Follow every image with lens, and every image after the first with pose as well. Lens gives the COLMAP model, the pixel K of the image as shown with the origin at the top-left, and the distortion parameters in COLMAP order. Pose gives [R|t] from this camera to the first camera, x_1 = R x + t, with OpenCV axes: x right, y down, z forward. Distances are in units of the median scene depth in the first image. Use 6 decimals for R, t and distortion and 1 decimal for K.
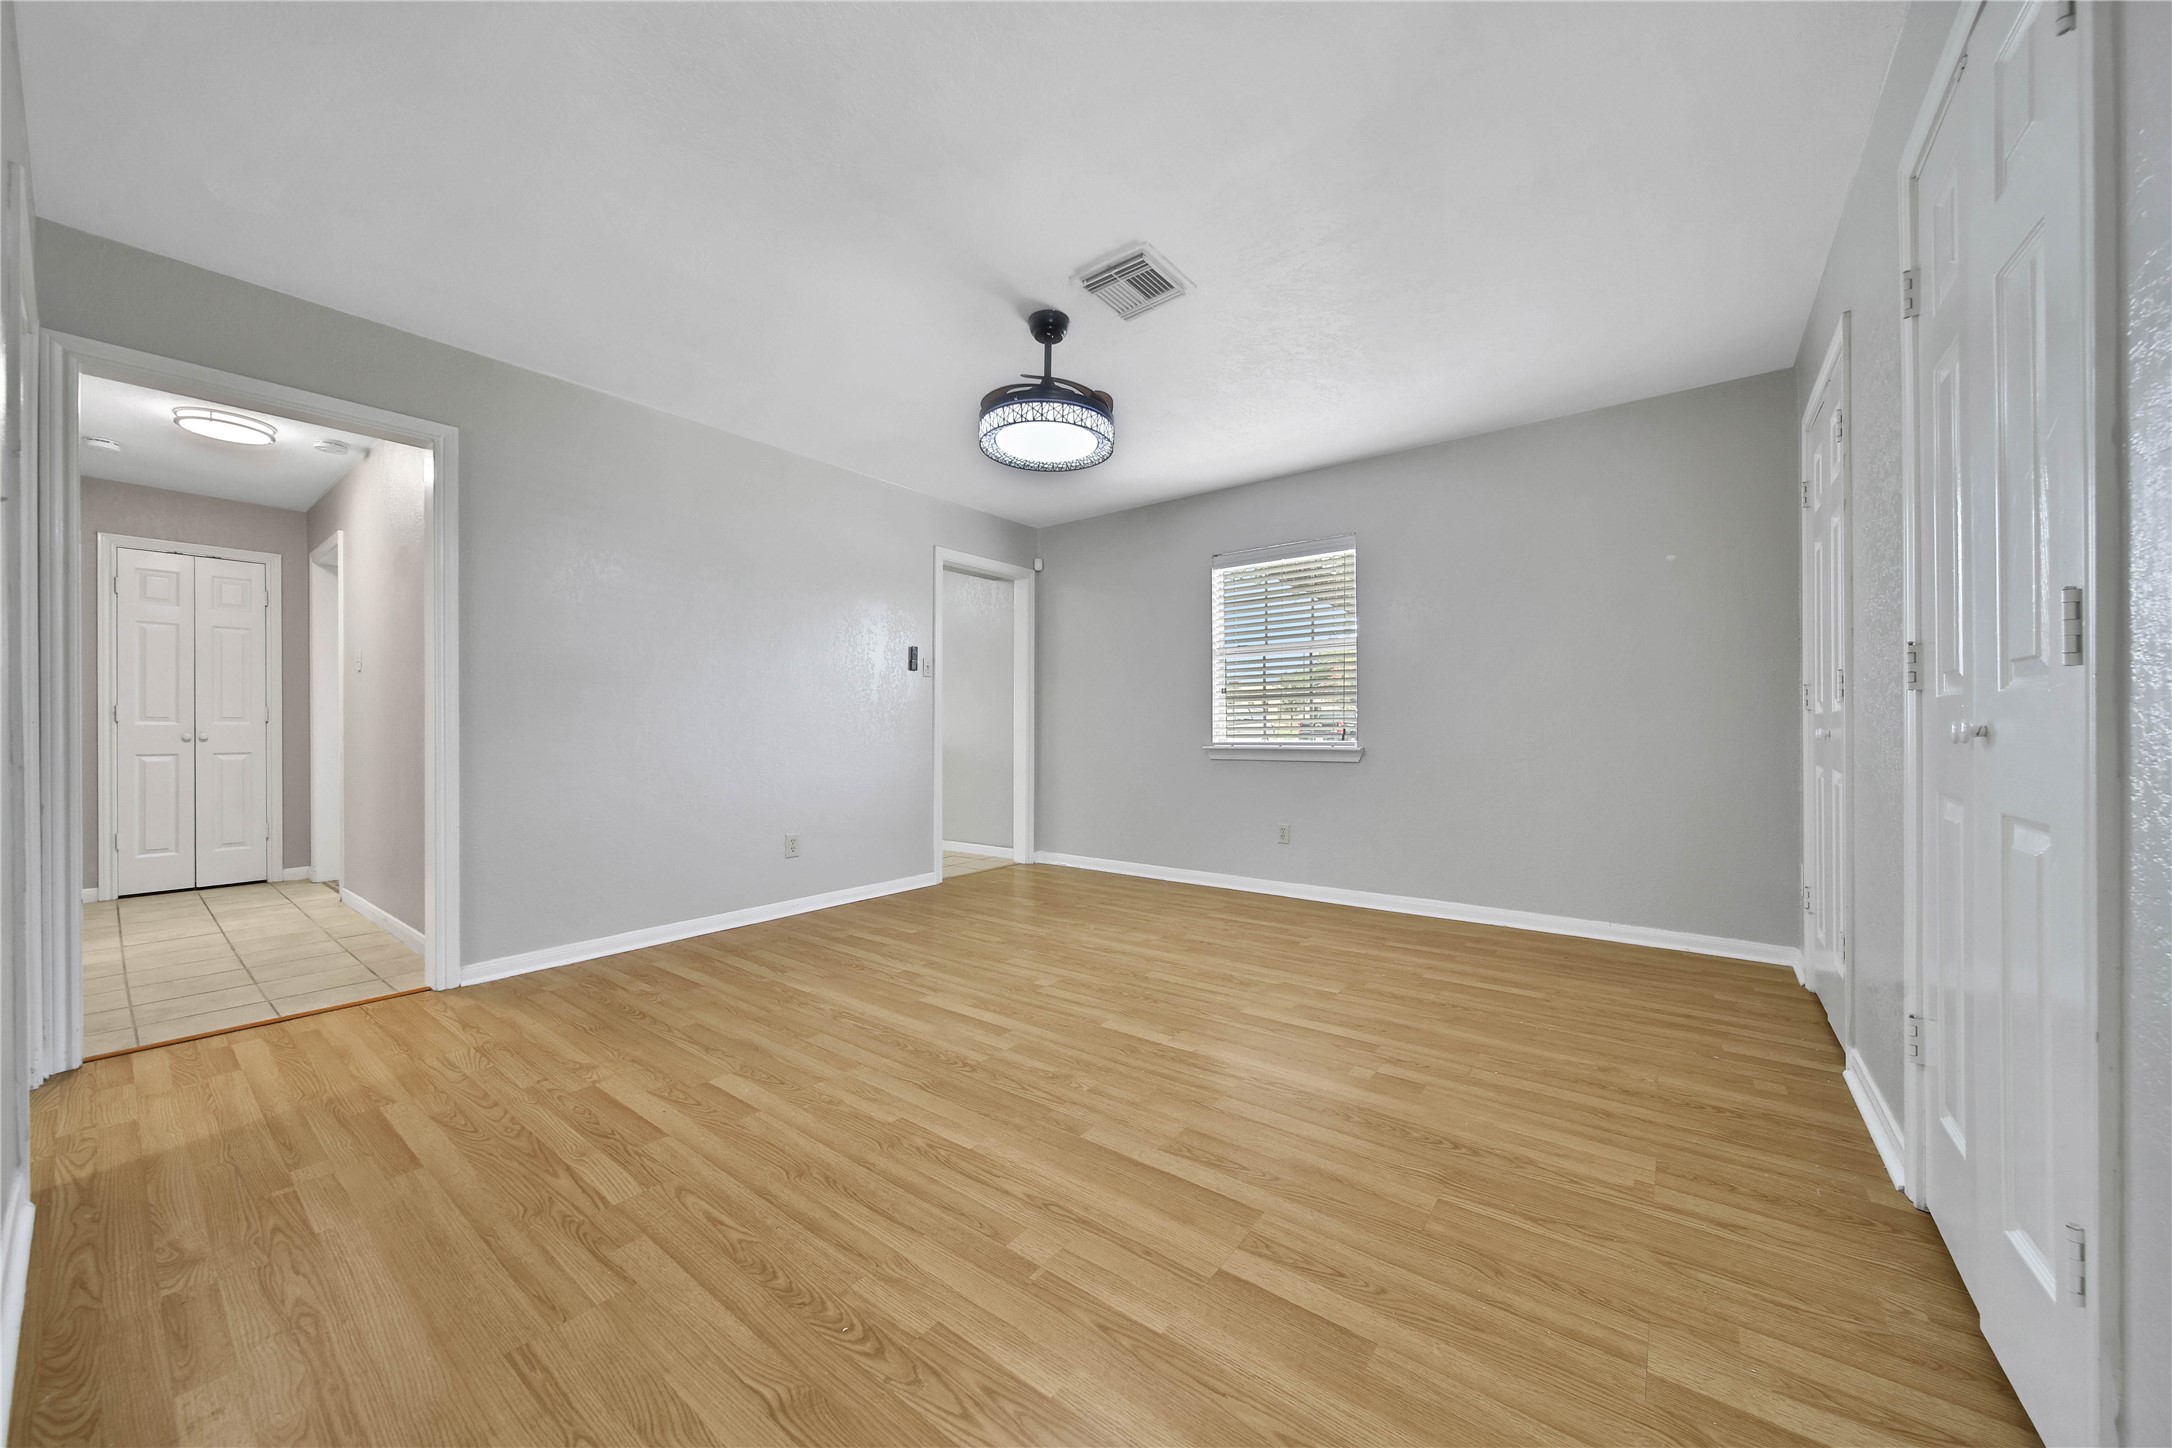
lens RADIAL K [[769.4, 0, 1076.6], [0, 769.4, 727.2], [0, 0, 1]] dist [0.000660, -0.000557]
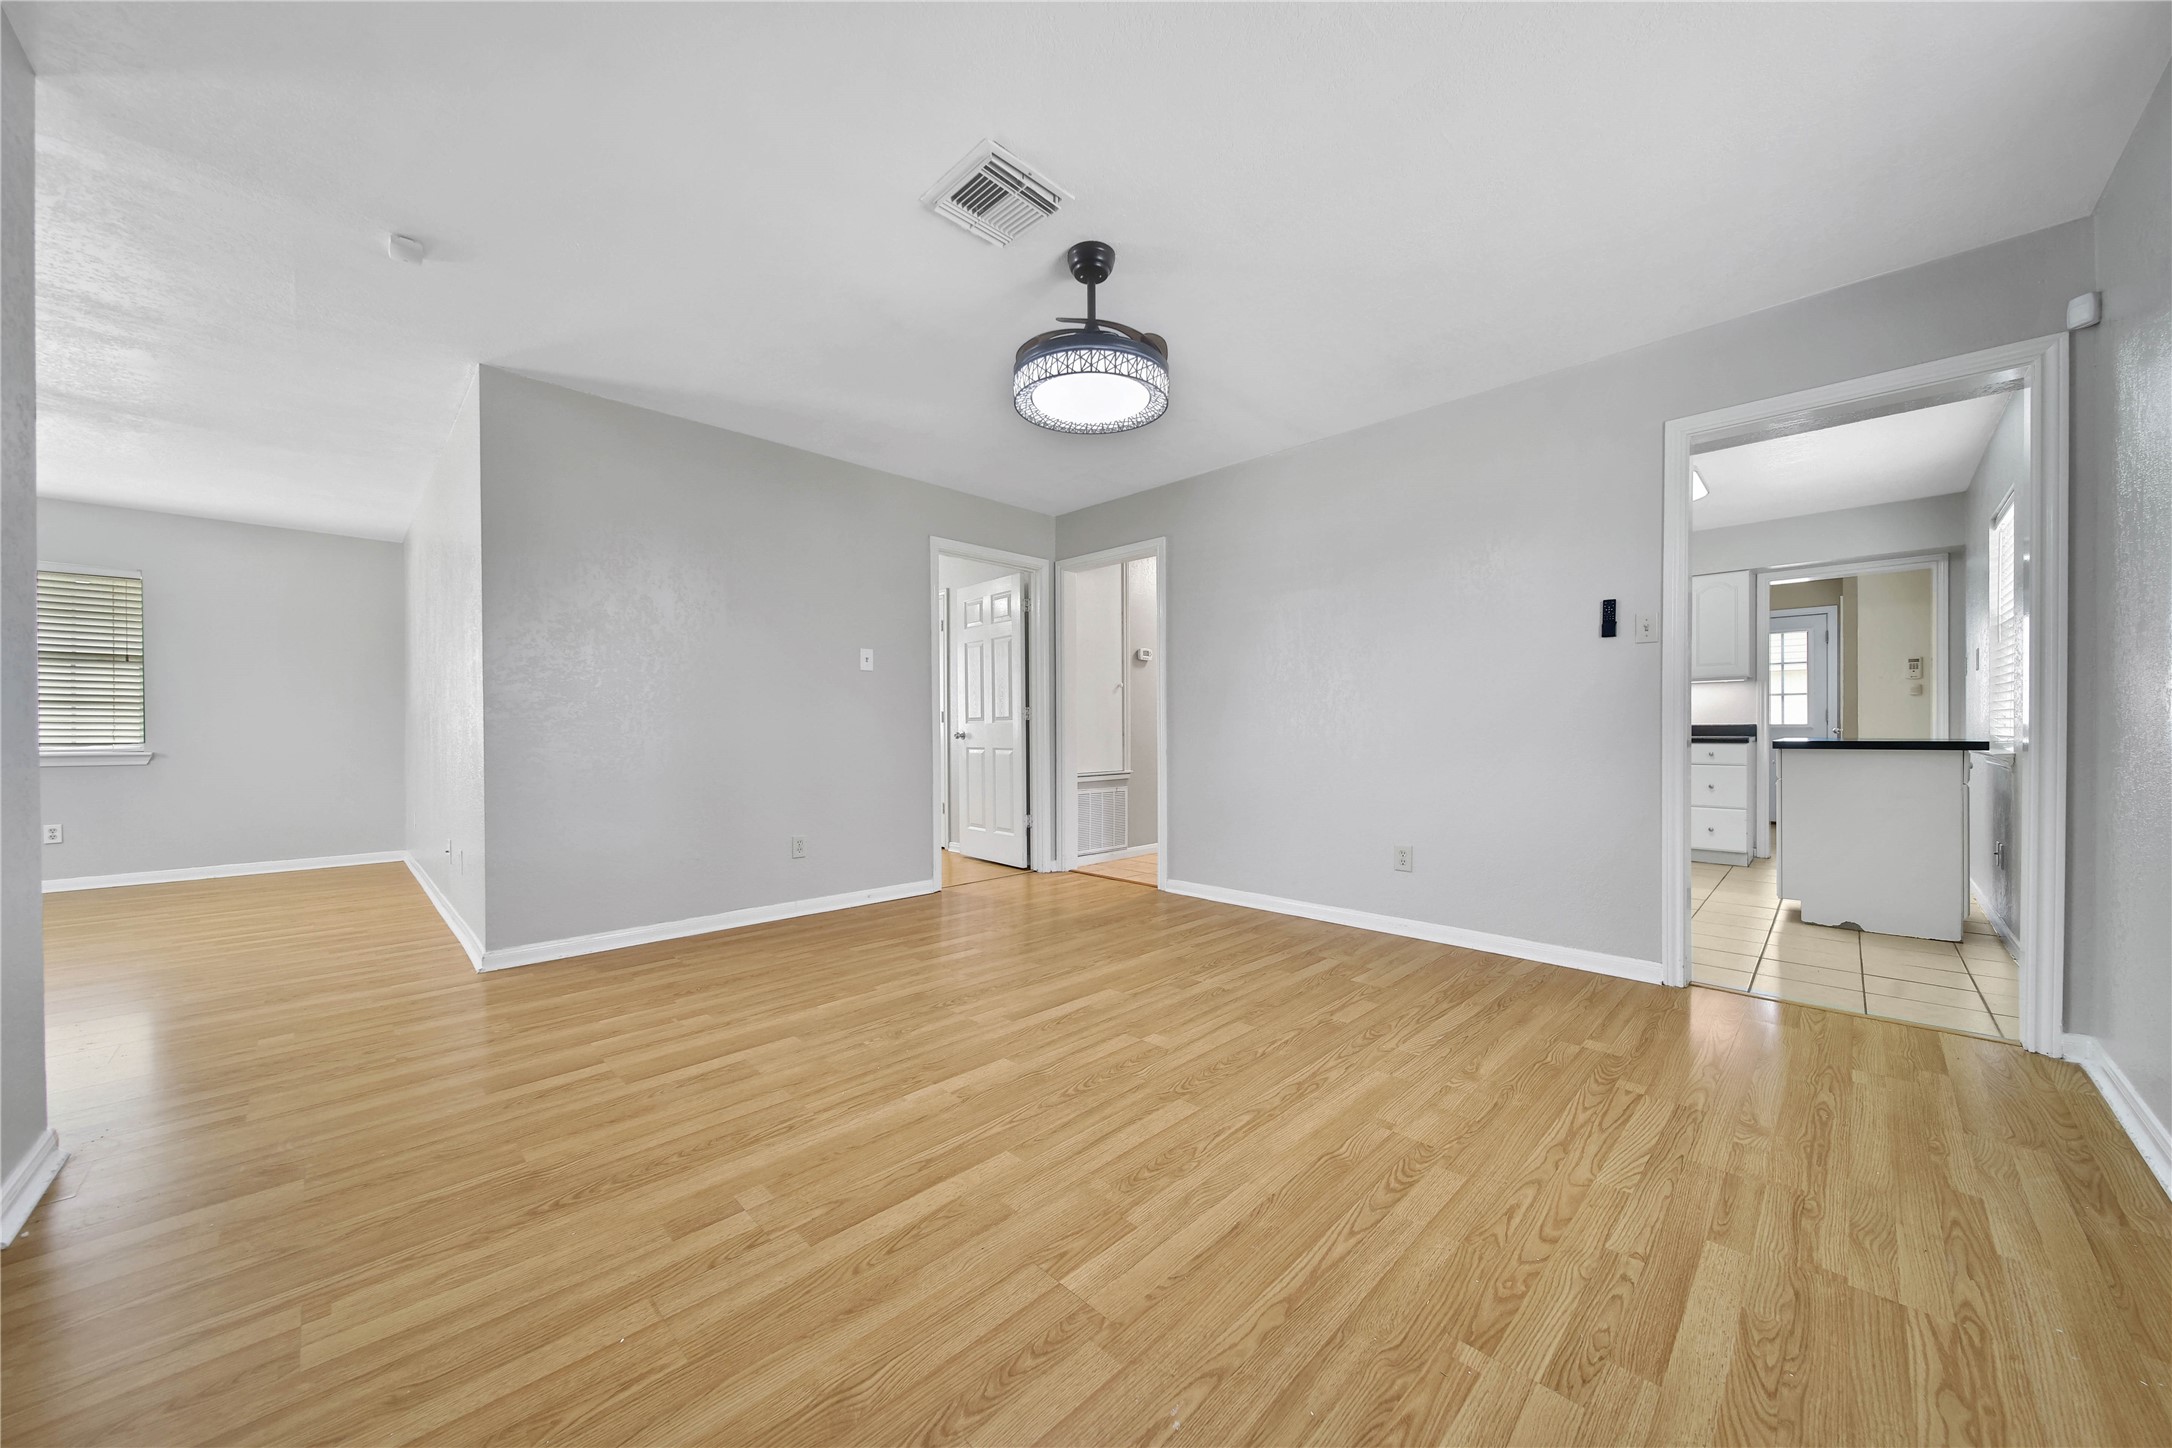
lens RADIAL K [[769.4, 0, 1076.6], [0, 769.4, 727.2], [0, 0, 1]] dist [0.000660, -0.000557]
pose [[-0.131607, 0.002229, -0.991299, 0.905570], [0.003593, 0.999992, 0.001772, 0.001027], [0.991295, -0.003328, -0.131614, 1.202574]]
